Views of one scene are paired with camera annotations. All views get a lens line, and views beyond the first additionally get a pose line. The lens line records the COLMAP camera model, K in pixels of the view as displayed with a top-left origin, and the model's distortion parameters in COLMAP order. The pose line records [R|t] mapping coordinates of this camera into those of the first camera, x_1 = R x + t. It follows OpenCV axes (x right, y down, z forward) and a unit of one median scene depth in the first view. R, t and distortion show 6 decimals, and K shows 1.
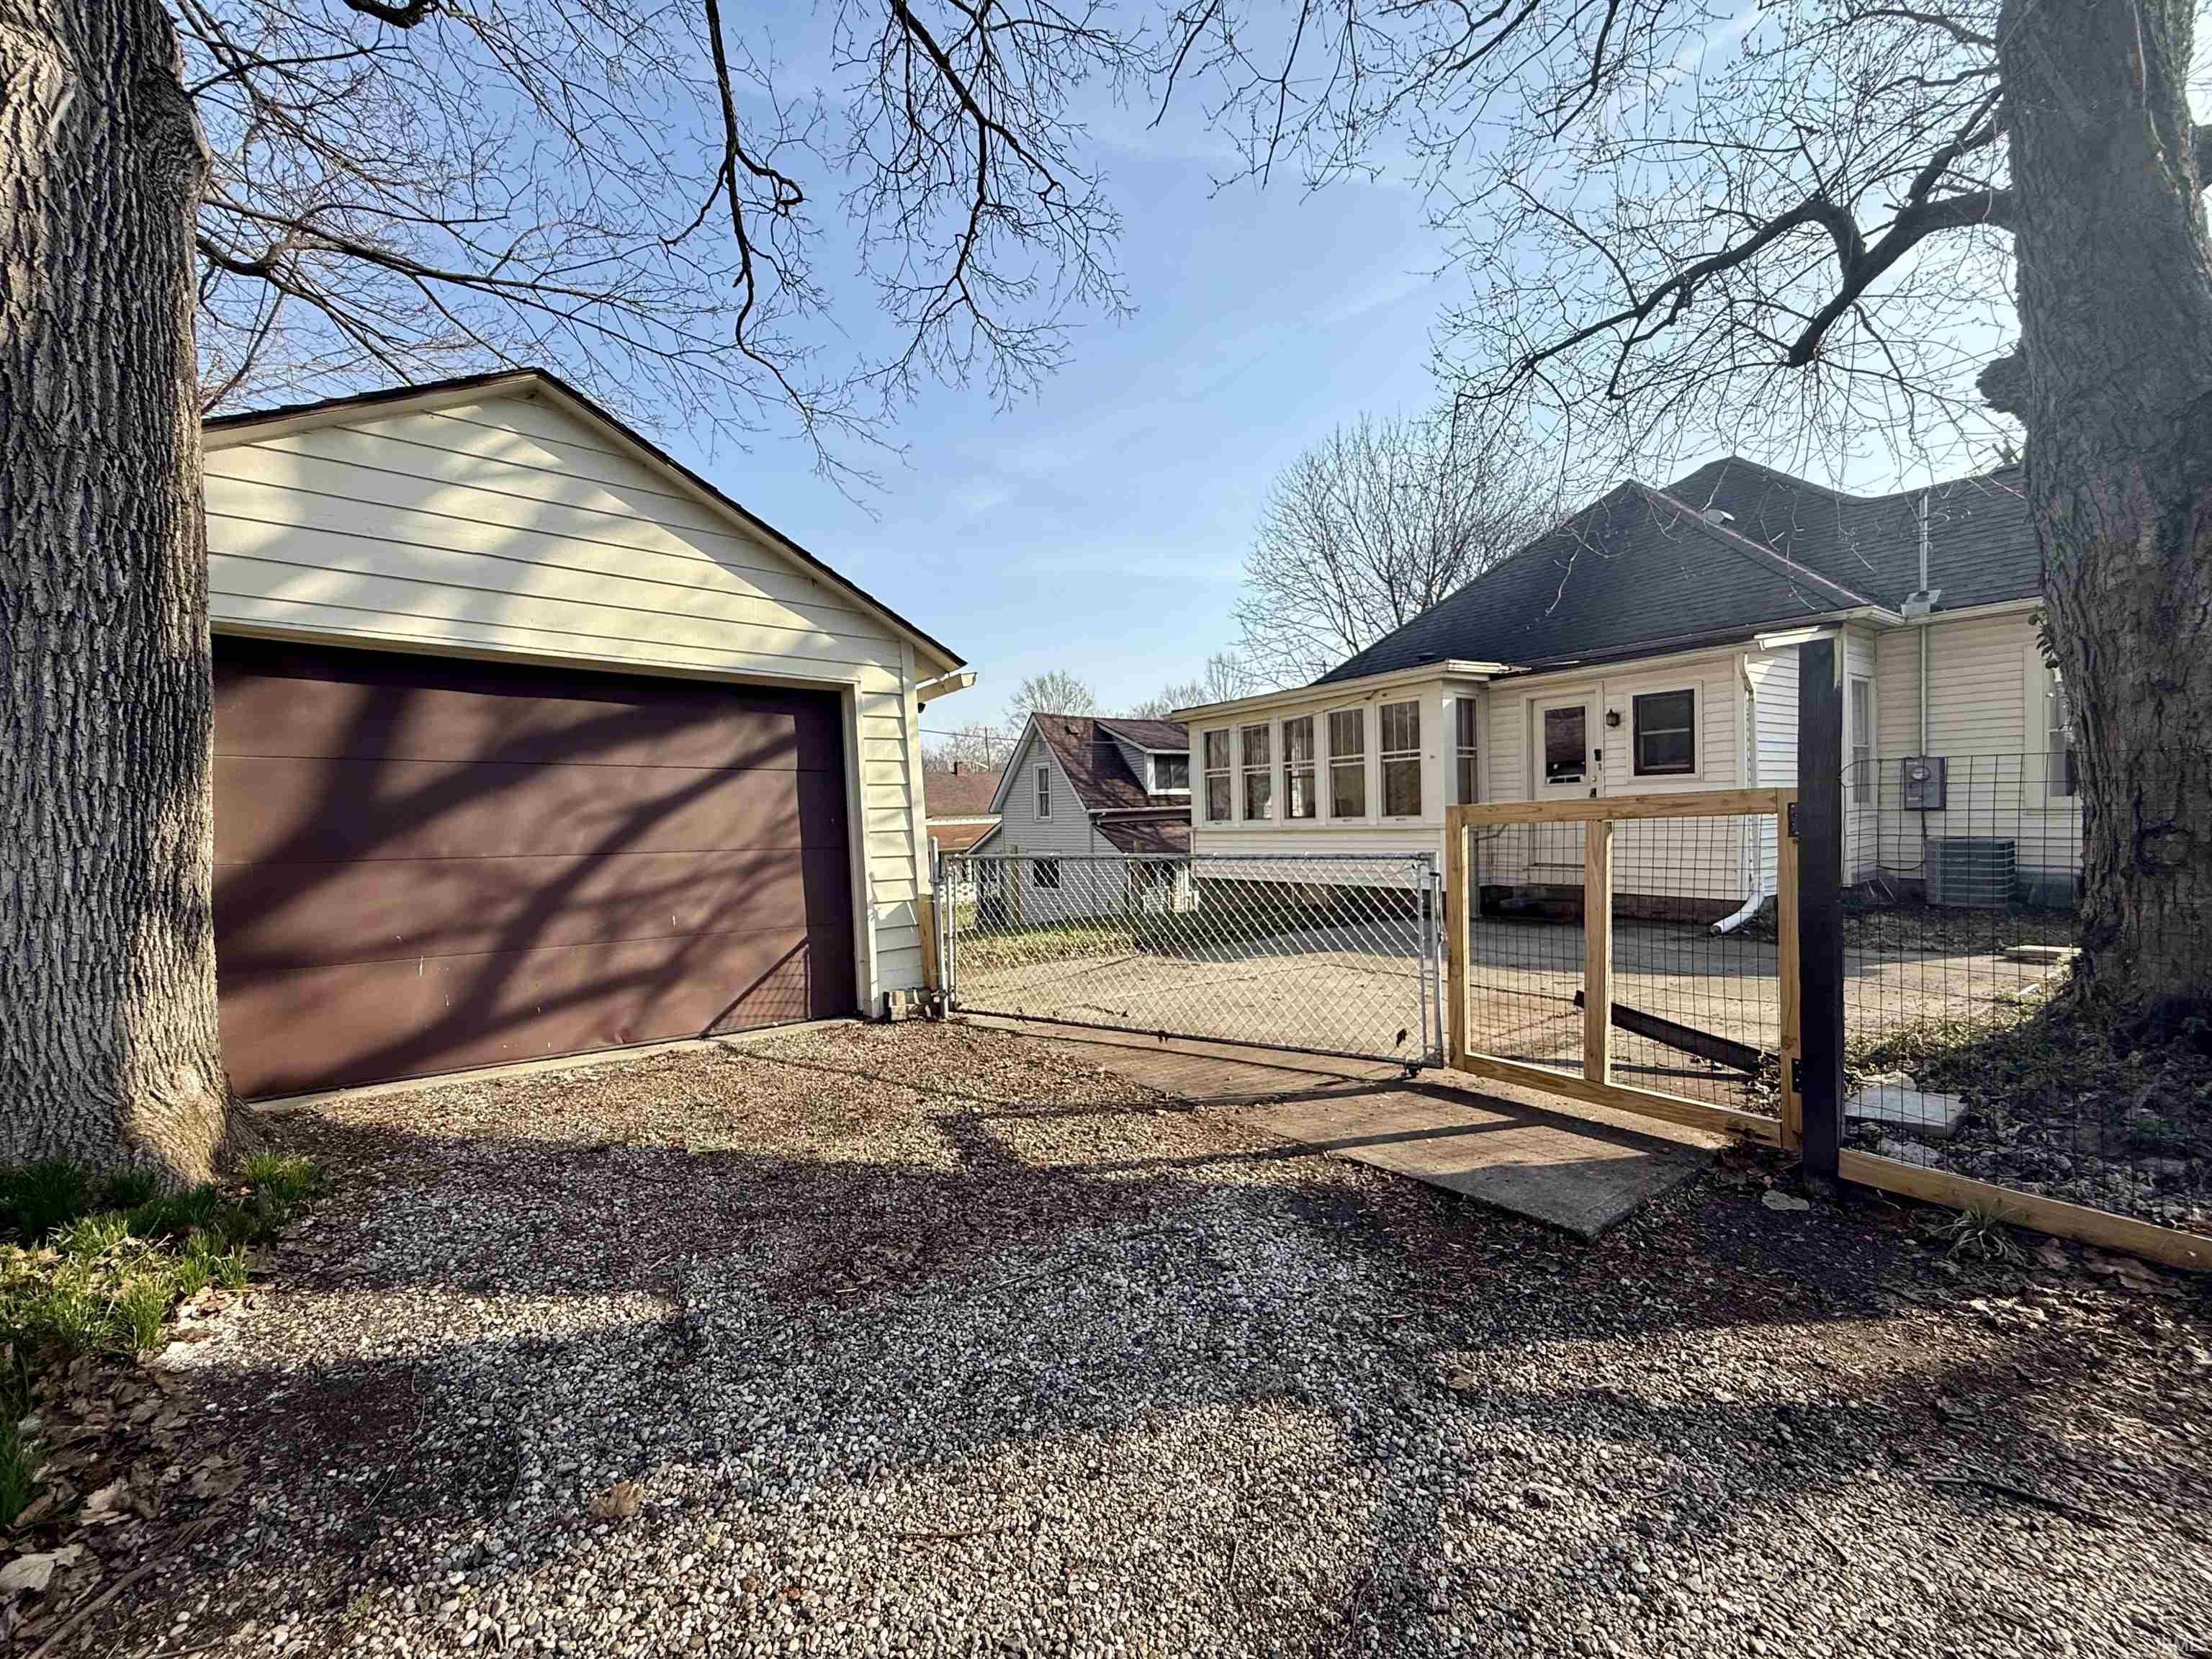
lens RADIAL K [[881.8, 0, 1106.0], [0, 881.8, 829.5], [0, 0, 1]] dist [0.001202, 0.000292]
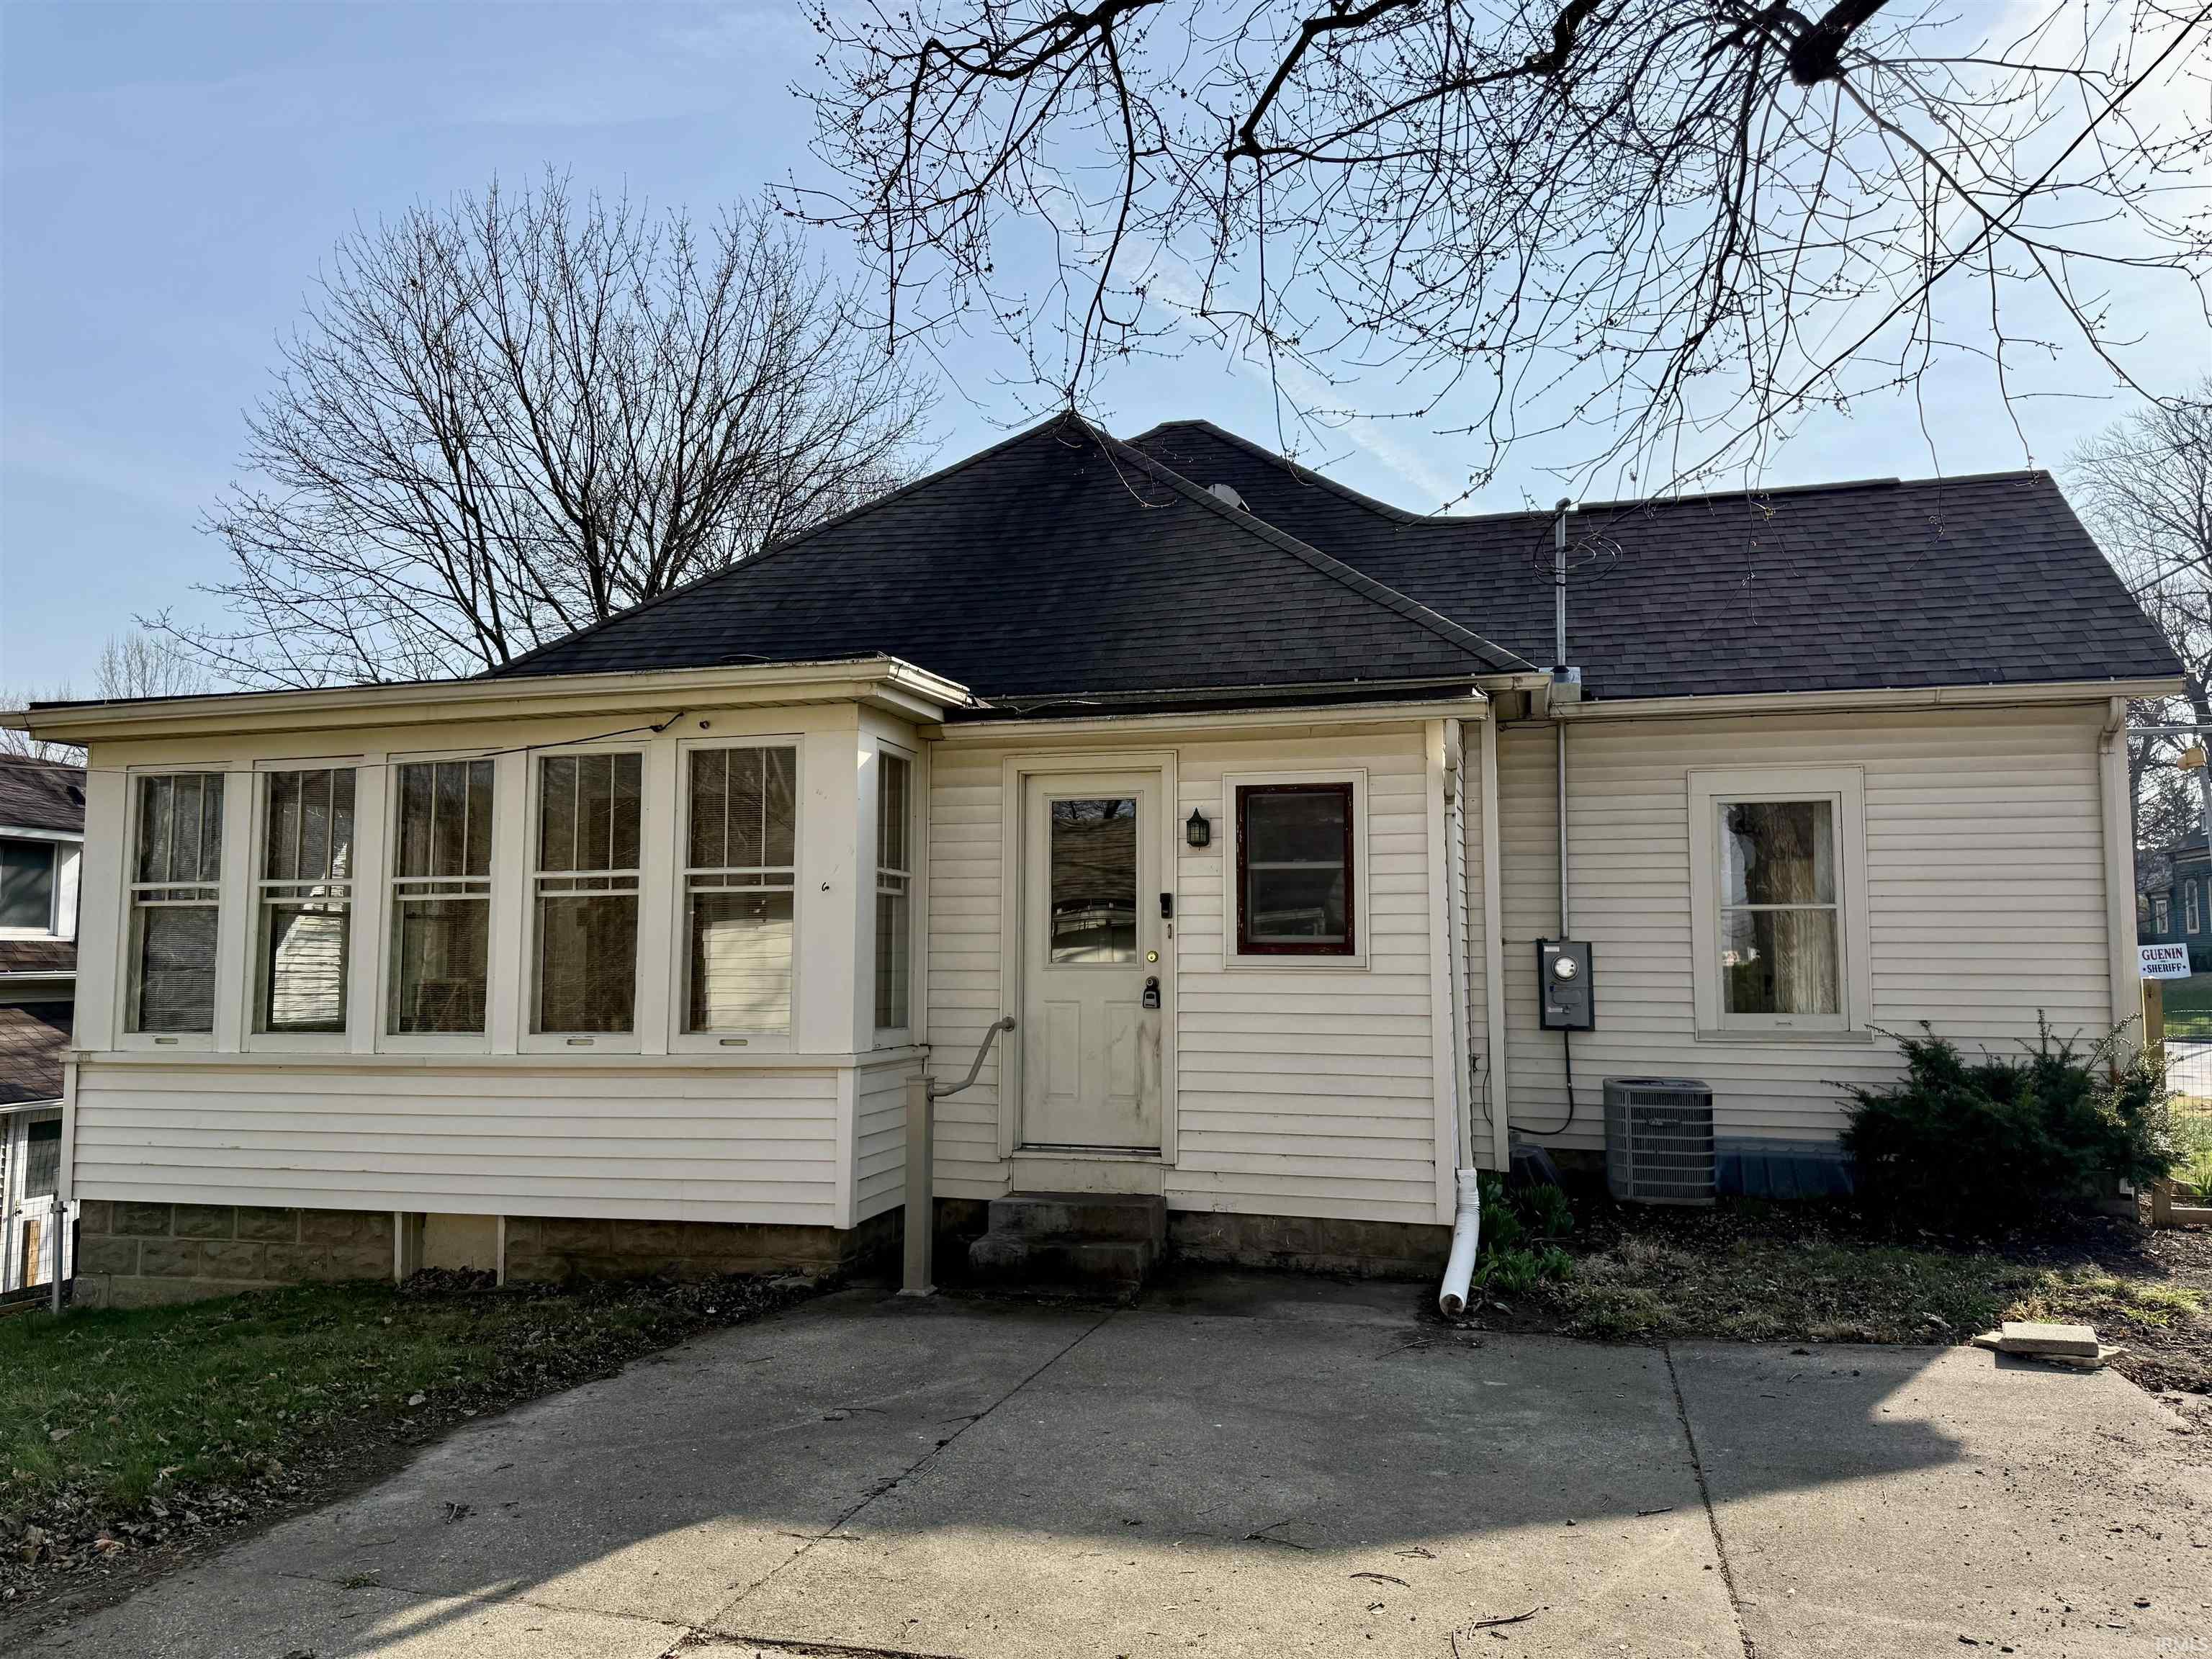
lens RADIAL K [[1565.1, 0, 1106.0], [0, 1565.1, 829.5], [0, 0, 1]] dist [0.143983, -0.185653]
pose [[0.773473, 0.086129, 0.627951, 0.010432], [-0.011901, 0.992523, -0.121475, -0.019921], [-0.633718, 0.086484, 0.768714, 0.325498]]
